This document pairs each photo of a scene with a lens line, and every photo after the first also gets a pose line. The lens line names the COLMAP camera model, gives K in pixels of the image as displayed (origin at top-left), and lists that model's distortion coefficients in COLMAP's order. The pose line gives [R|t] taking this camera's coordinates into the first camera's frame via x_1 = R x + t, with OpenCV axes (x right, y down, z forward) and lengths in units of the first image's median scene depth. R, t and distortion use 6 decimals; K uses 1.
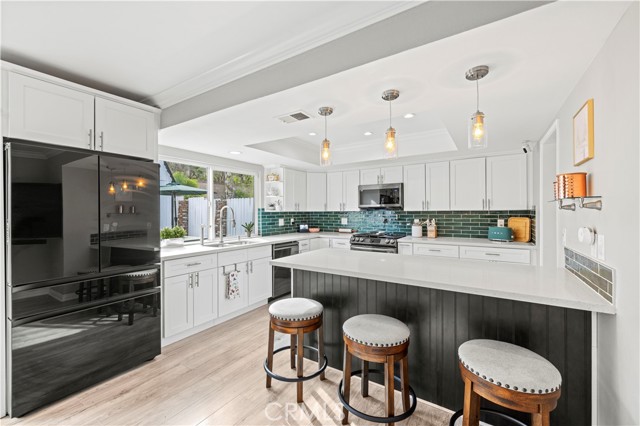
lens RADIAL K [[271.5, 0, 317.5], [0, 271.5, 211.9], [0, 0, 1]] dist [0.004323, 0.000096]
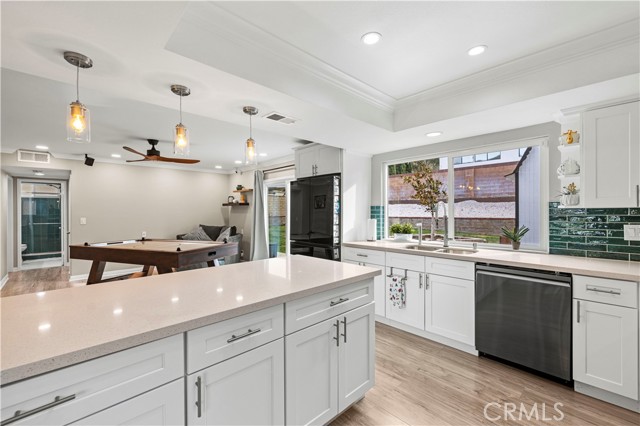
lens RADIAL K [[271.5, 0, 314.8], [0, 271.5, 212.5], [0, 0, 1]] dist [0.004323, 0.000096]
pose [[-0.250279, 0.012488, -0.968093, 0.463461], [0.005463, 0.999919, 0.011486, -0.000760], [0.968158, -0.002414, -0.250327, 0.721465]]
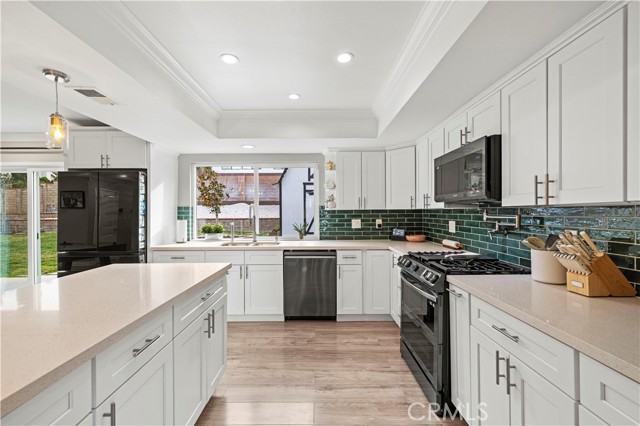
lens RADIAL K [[271.5, 0, 319.2], [0, 271.5, 212.3], [0, 0, 1]] dist [0.004323, 0.000096]
pose [[0.542221, 0.005829, -0.840216, 0.514470], [0.000898, 0.999971, 0.007517, 0.000663], [0.840236, -0.004830, 0.542200, 0.583730]]
